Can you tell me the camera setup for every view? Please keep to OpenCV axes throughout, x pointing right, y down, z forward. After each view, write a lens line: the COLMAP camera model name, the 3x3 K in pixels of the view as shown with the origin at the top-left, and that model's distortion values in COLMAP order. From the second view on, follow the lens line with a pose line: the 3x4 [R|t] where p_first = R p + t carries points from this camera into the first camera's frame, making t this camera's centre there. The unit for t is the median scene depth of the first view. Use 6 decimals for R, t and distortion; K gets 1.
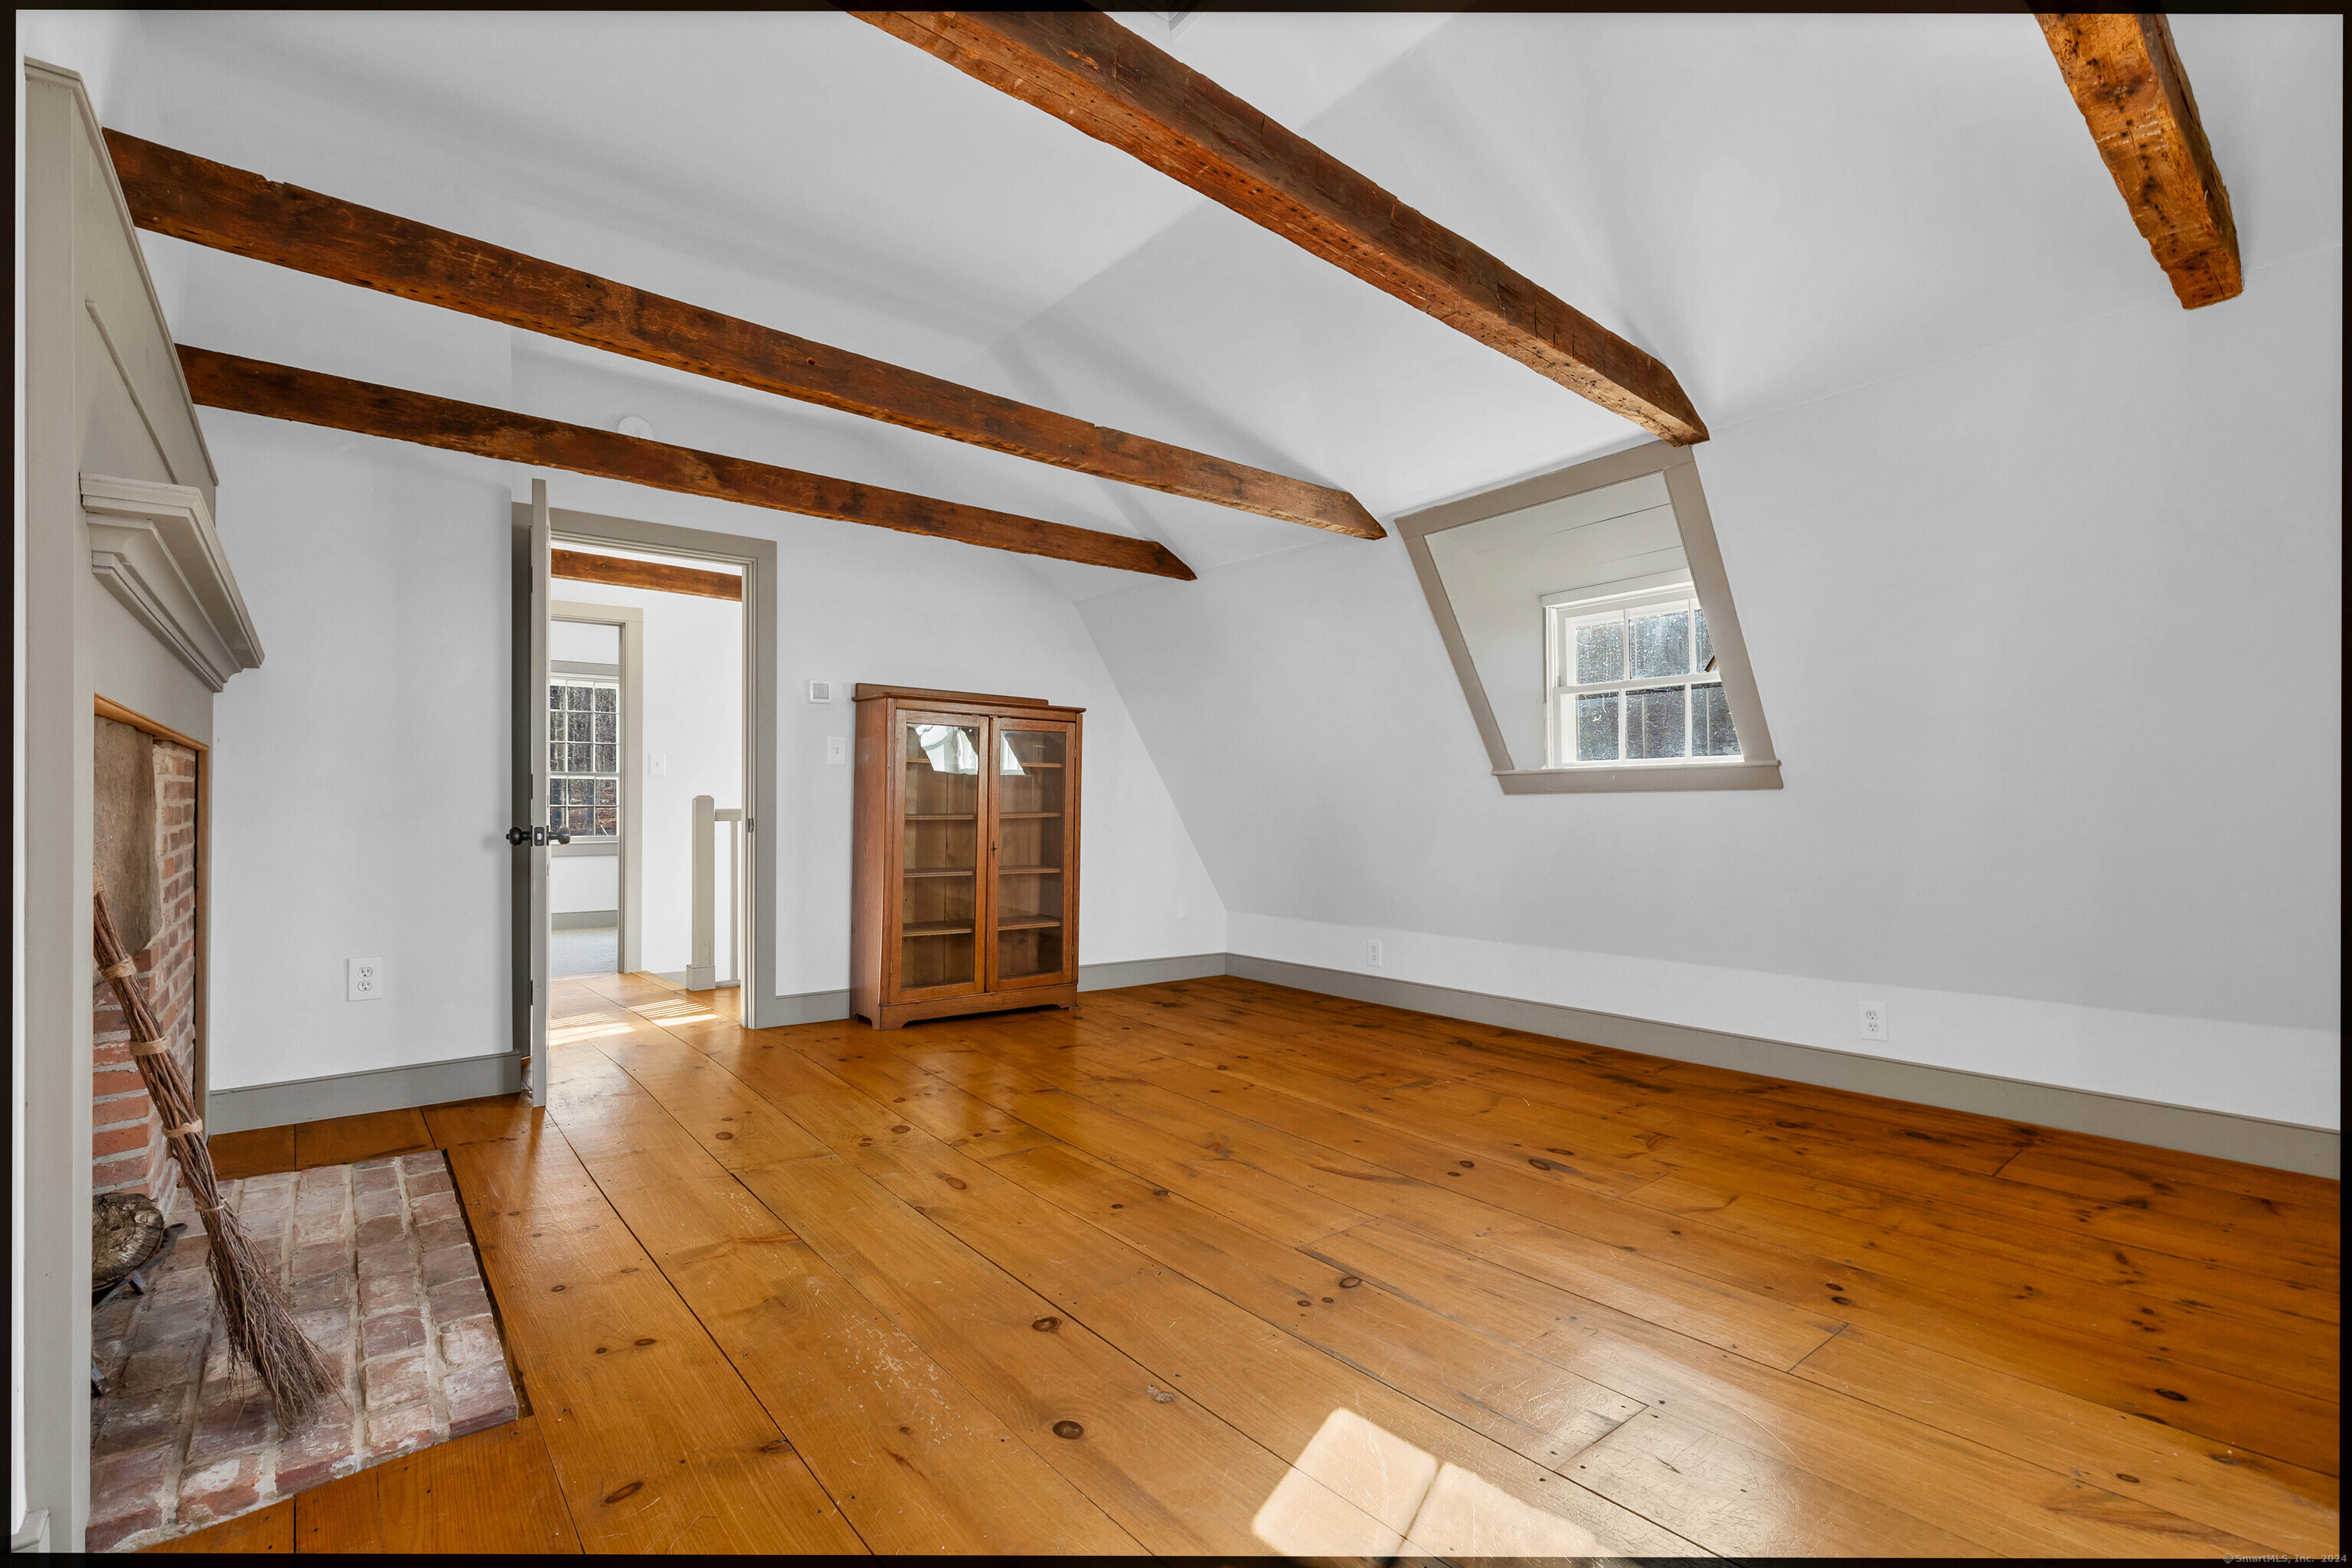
lens RADIAL K [[1090.8, 0, 1182.7], [0, 1090.8, 792.9], [0, 0, 1]] dist [0.011953, -0.003101]
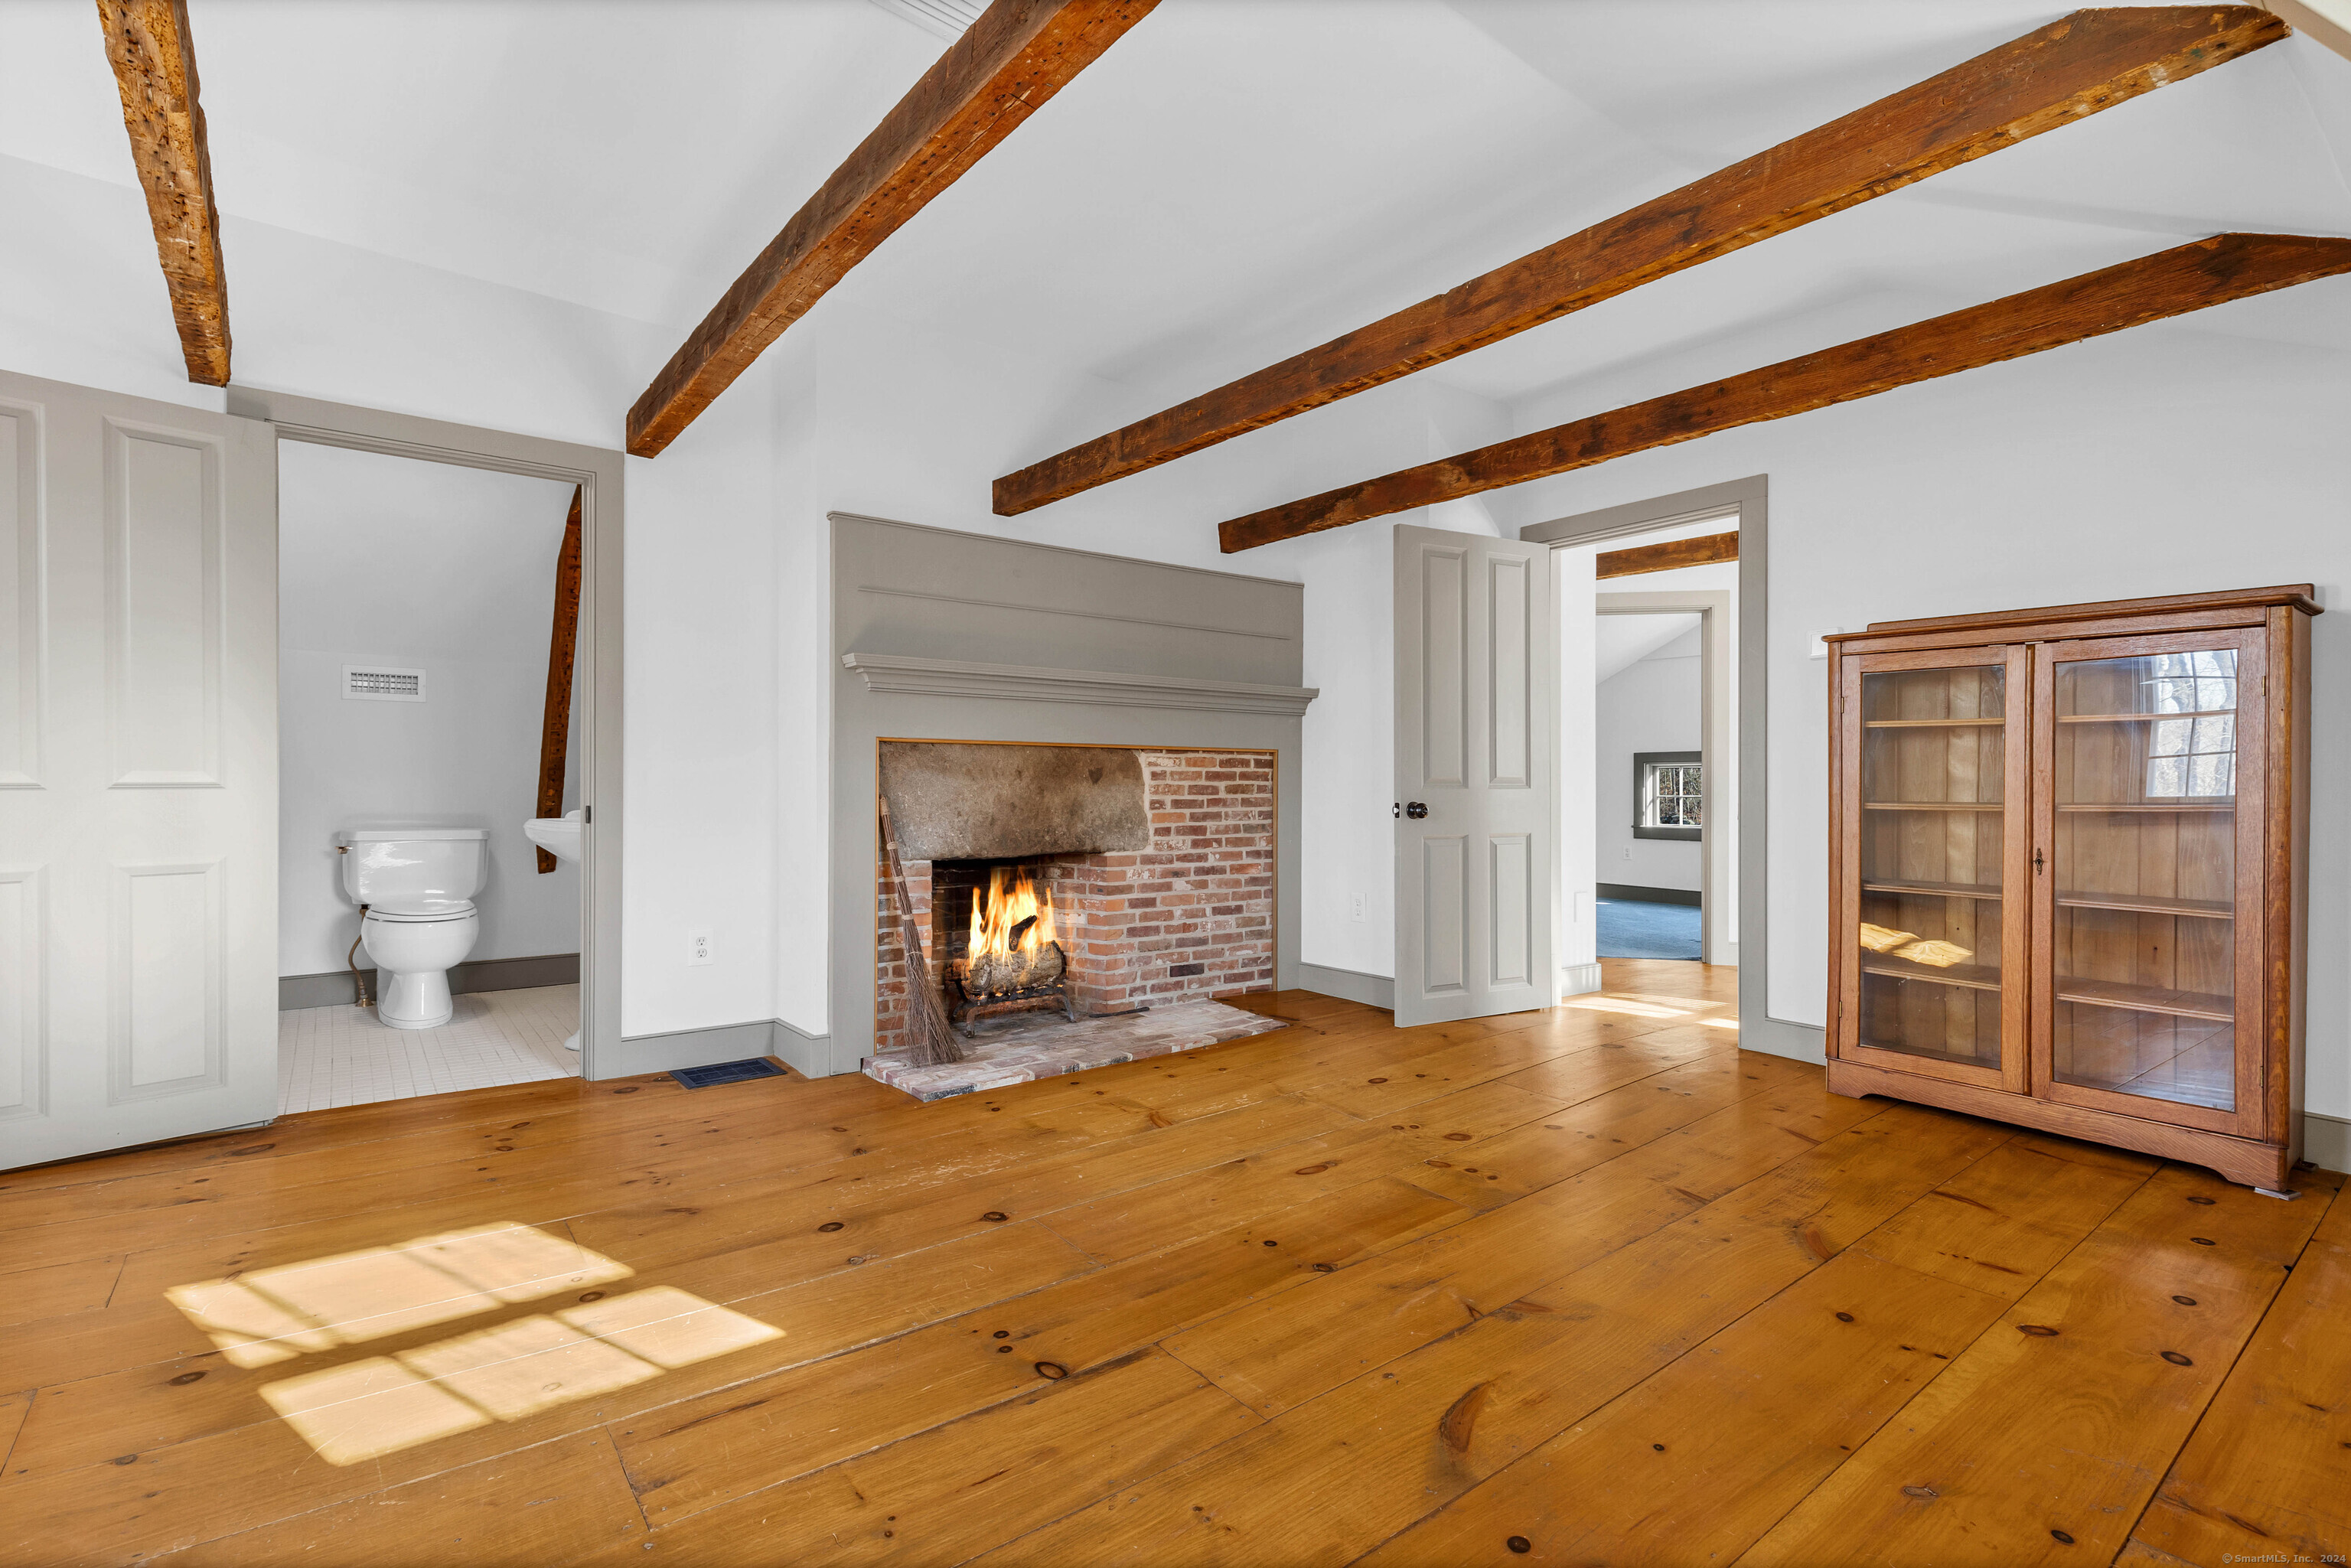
lens RADIAL K [[1090.3, 0, 1155.2], [0, 1090.3, 788.6], [0, 0, 1]] dist [0.011953, -0.003101]
pose [[-0.049891, -0.001953, -0.998753, 0.729850], [0.002368, 0.999995, -0.002074, 0.017576], [0.998752, -0.002469, -0.049886, 0.857994]]
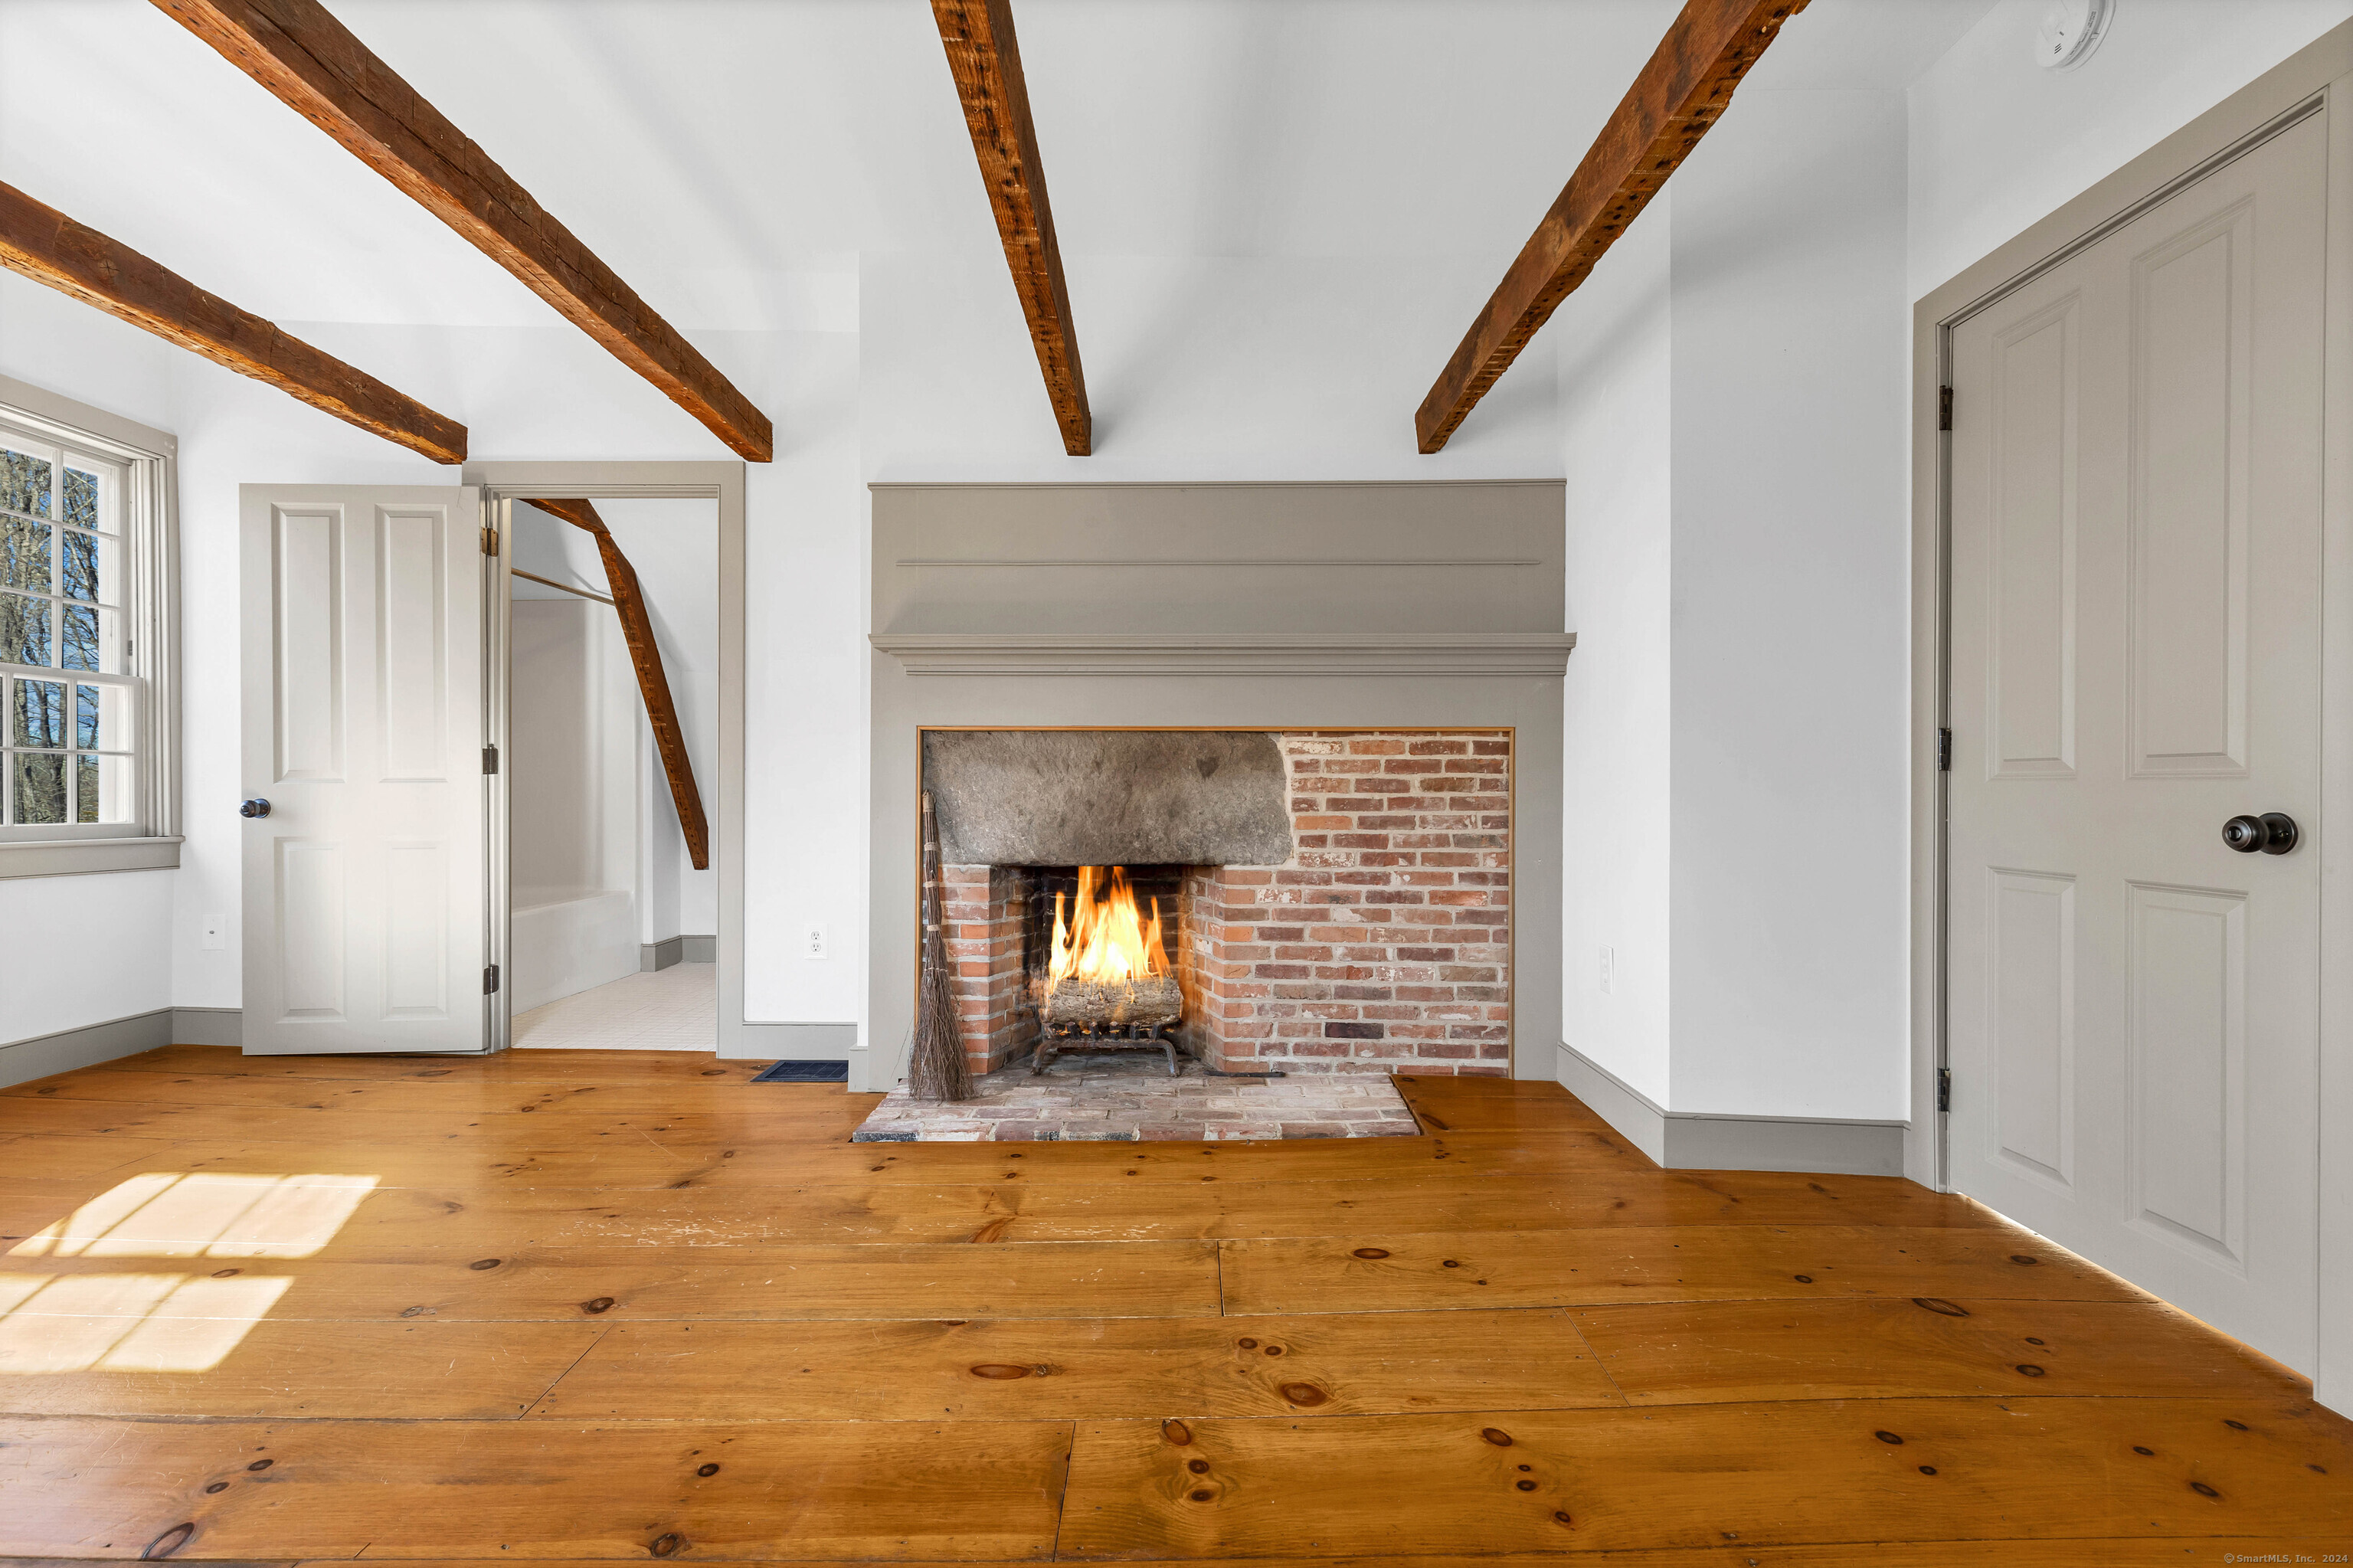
lens RADIAL K [[1091.3, 0, 1163.0], [0, 1091.3, 789.6], [0, 0, 1]] dist [0.011953, -0.003101]
pose [[-0.654121, -0.001480, -0.756389, 0.196945], [-0.001179, 0.999999, -0.000937, 0.021658], [0.756389, 0.000279, -0.654122, 1.398703]]
